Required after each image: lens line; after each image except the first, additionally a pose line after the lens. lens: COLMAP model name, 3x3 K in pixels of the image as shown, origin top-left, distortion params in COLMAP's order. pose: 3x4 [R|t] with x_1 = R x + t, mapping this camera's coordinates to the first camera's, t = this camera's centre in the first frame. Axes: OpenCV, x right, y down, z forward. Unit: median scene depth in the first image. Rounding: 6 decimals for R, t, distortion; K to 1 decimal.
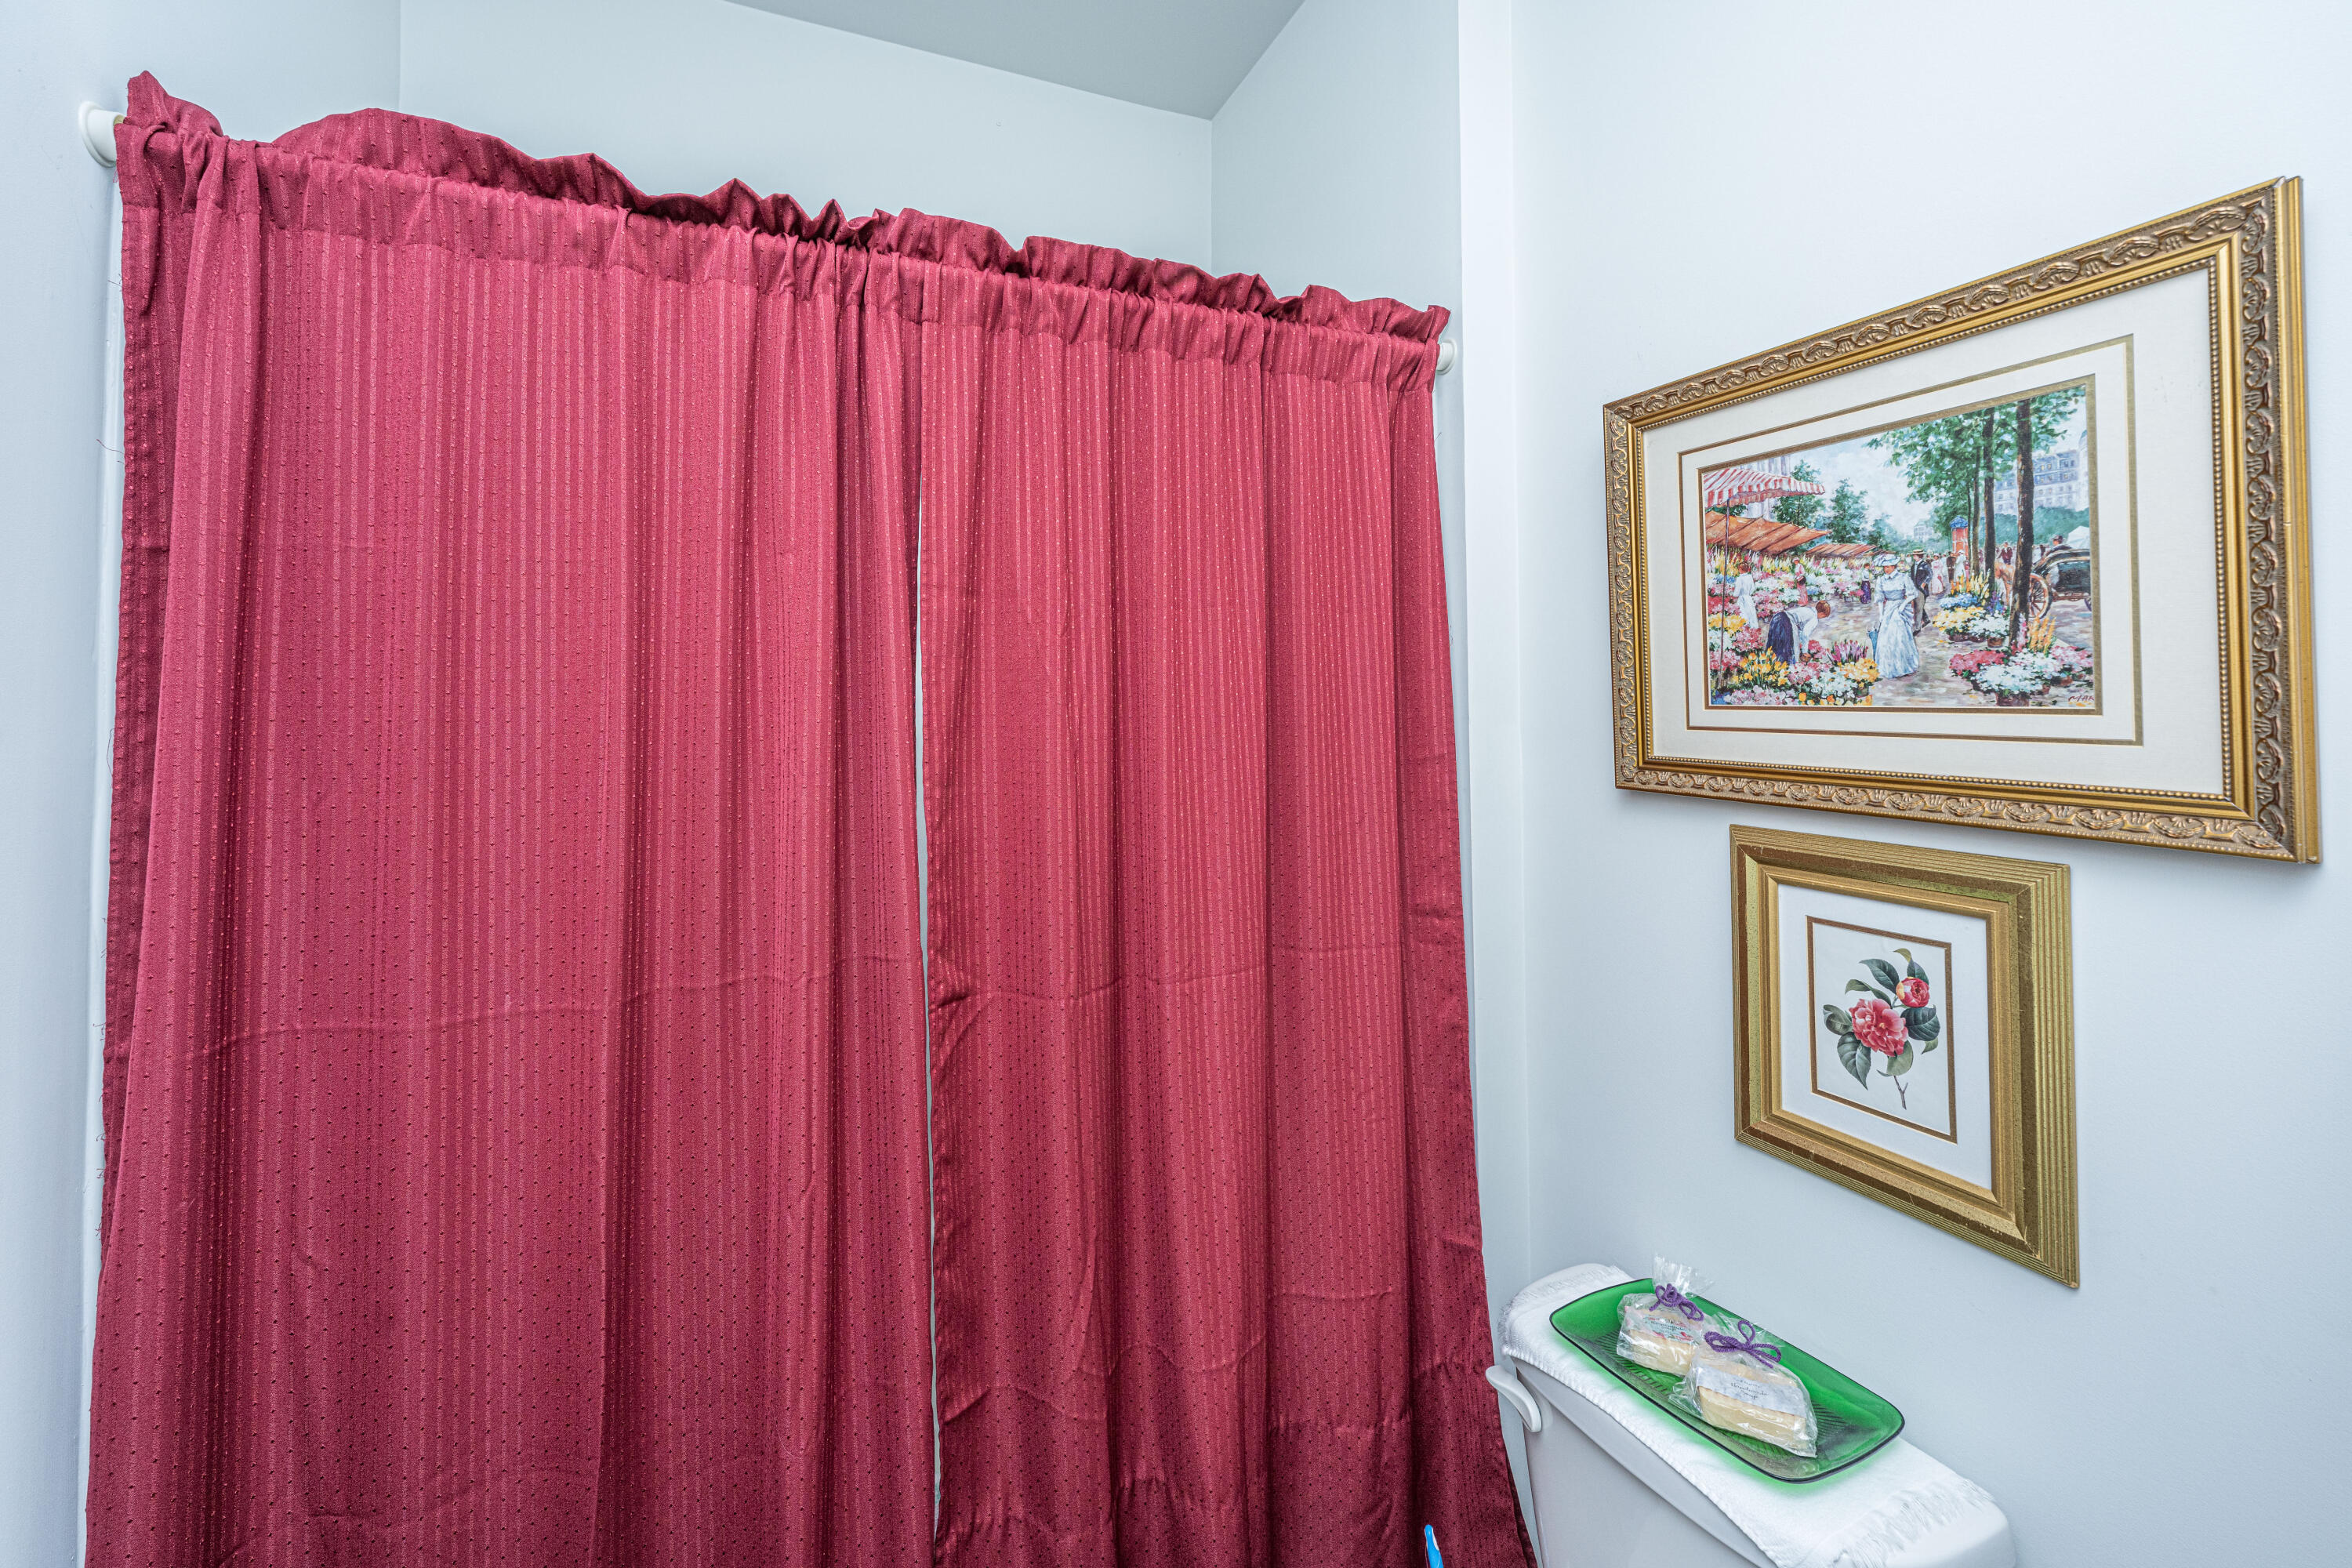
lens RADIAL K [[956.0, 0, 1115.2], [0, 956.0, 774.1], [0, 0, 1]] dist [-0.002835, 0.000084]
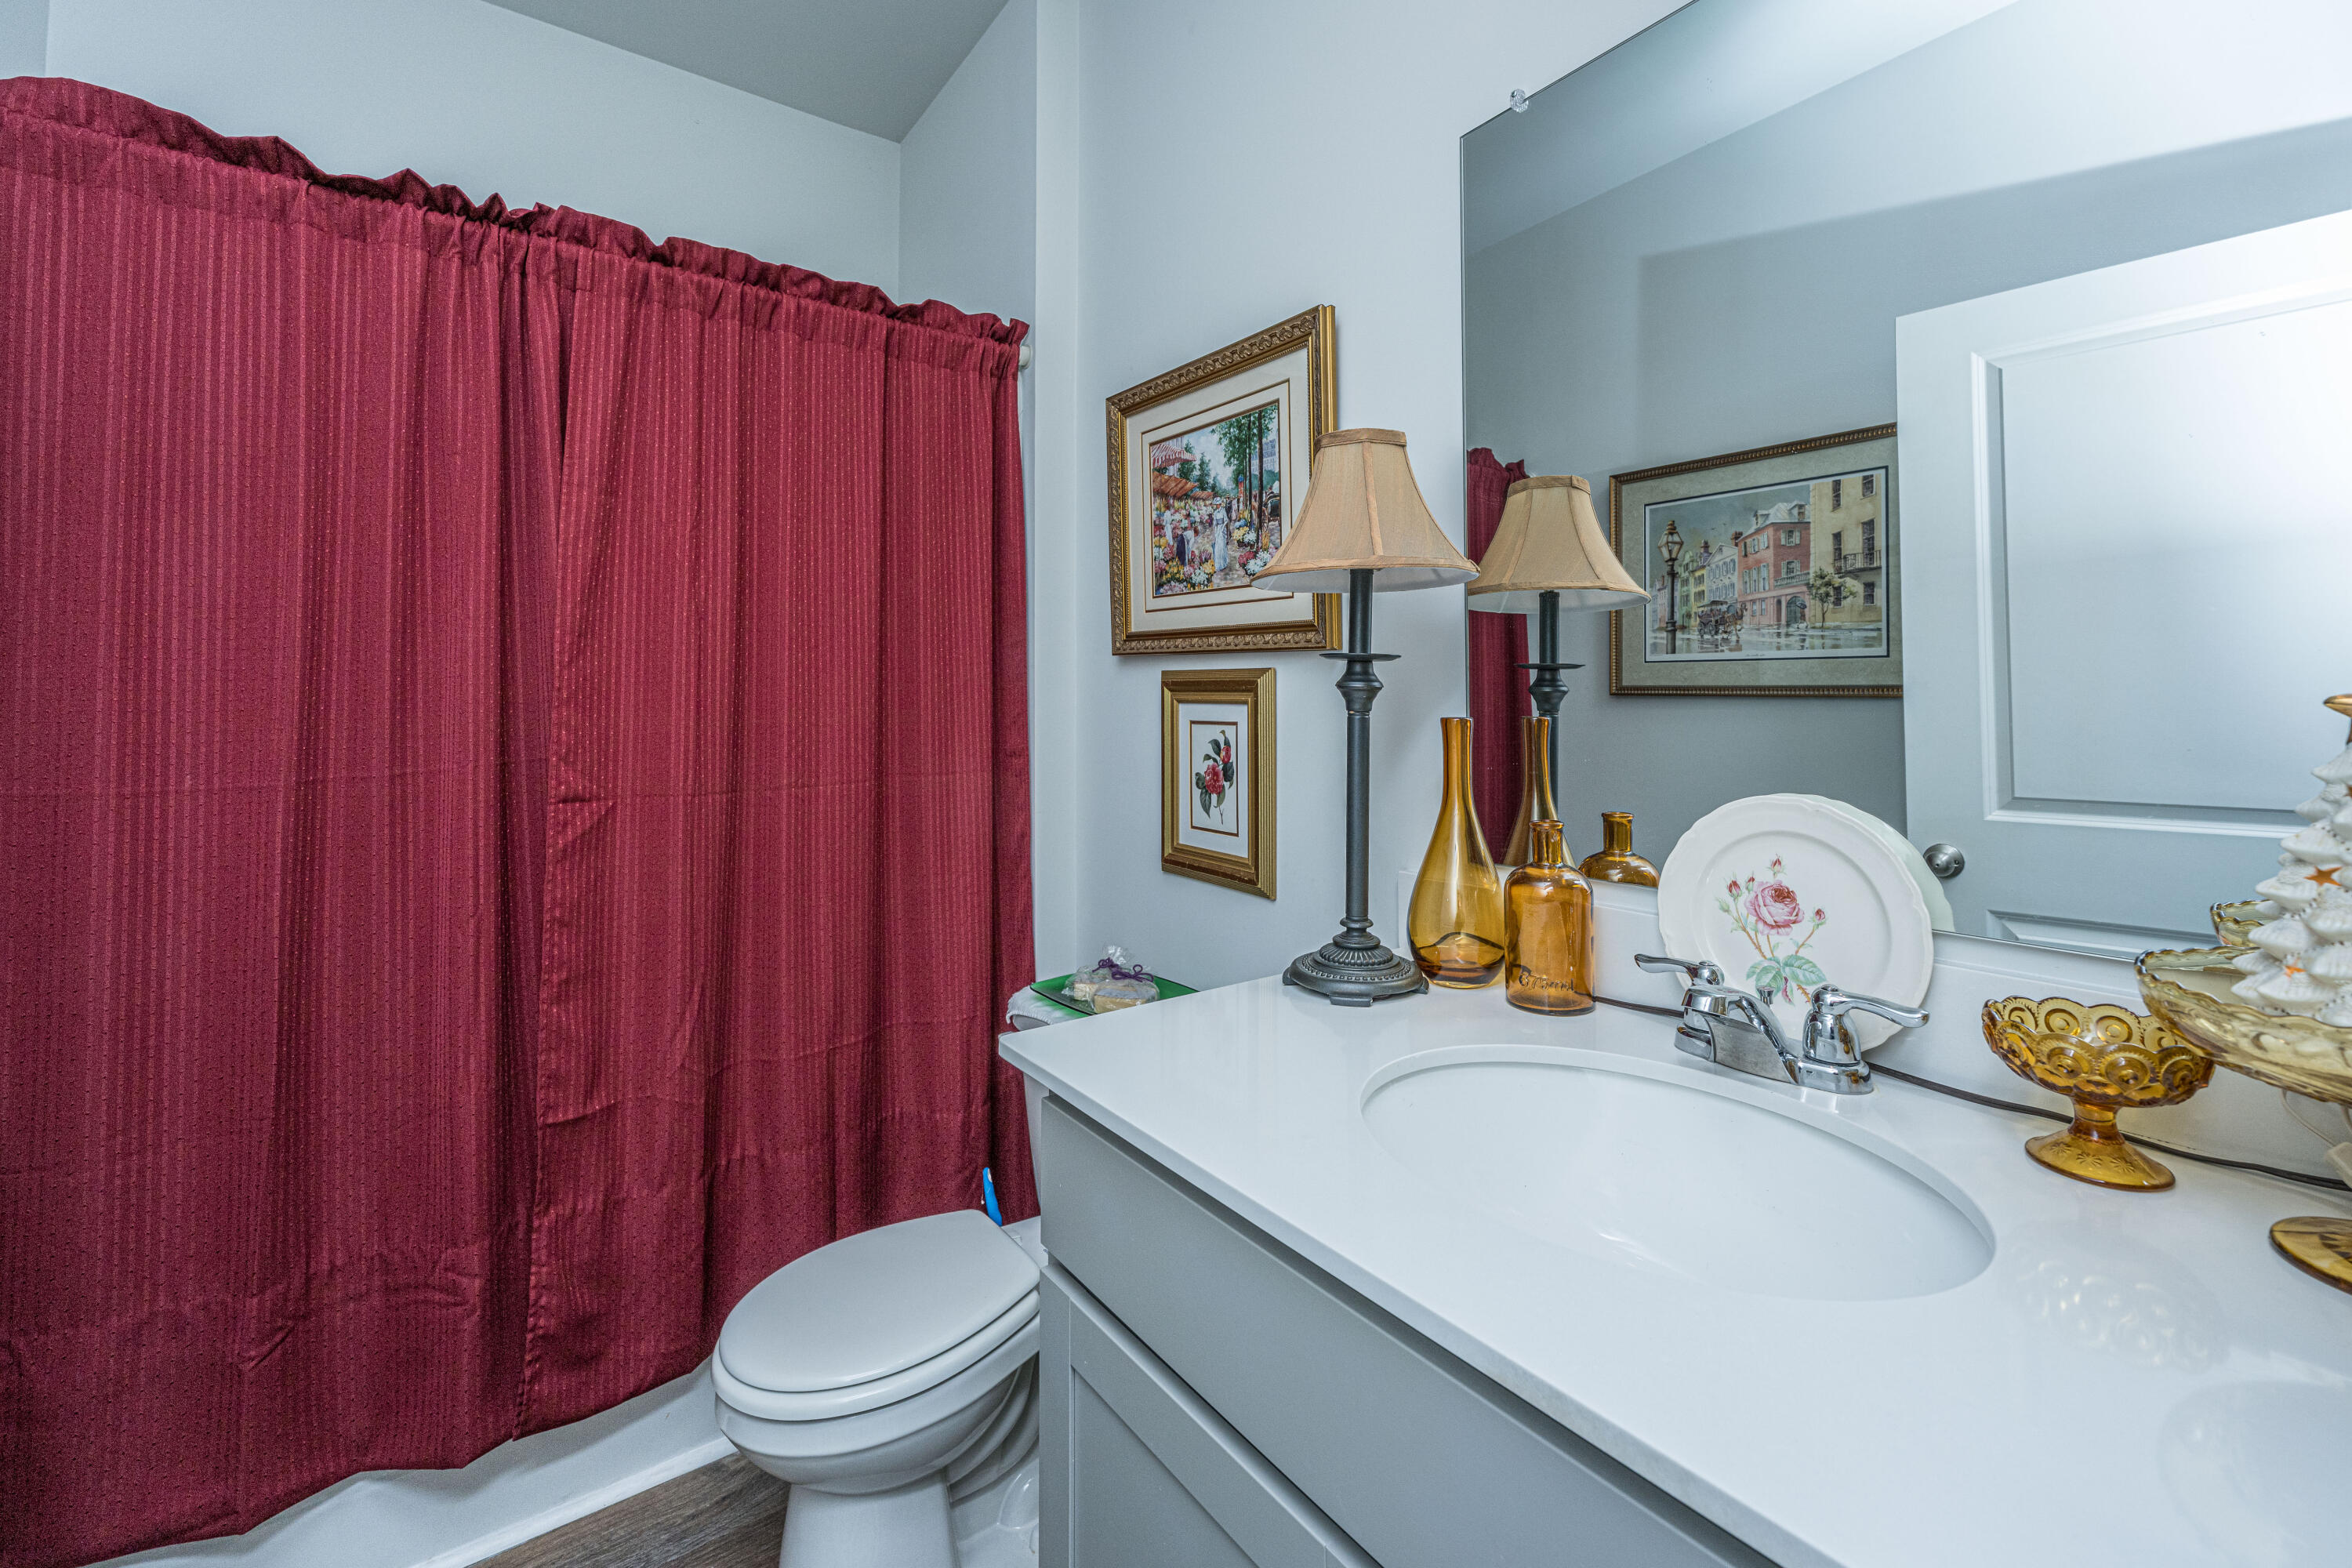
lens RADIAL K [[944.8, 0, 1178.9], [0, 944.8, 722.5], [0, 0, 1]] dist [-0.000792, -0.000099]
pose [[0.963420, -0.006454, 0.267918, 0.279735], [0.014338, 0.999519, -0.027482, 0.195442], [-0.267612, 0.030318, 0.963050, -0.528670]]
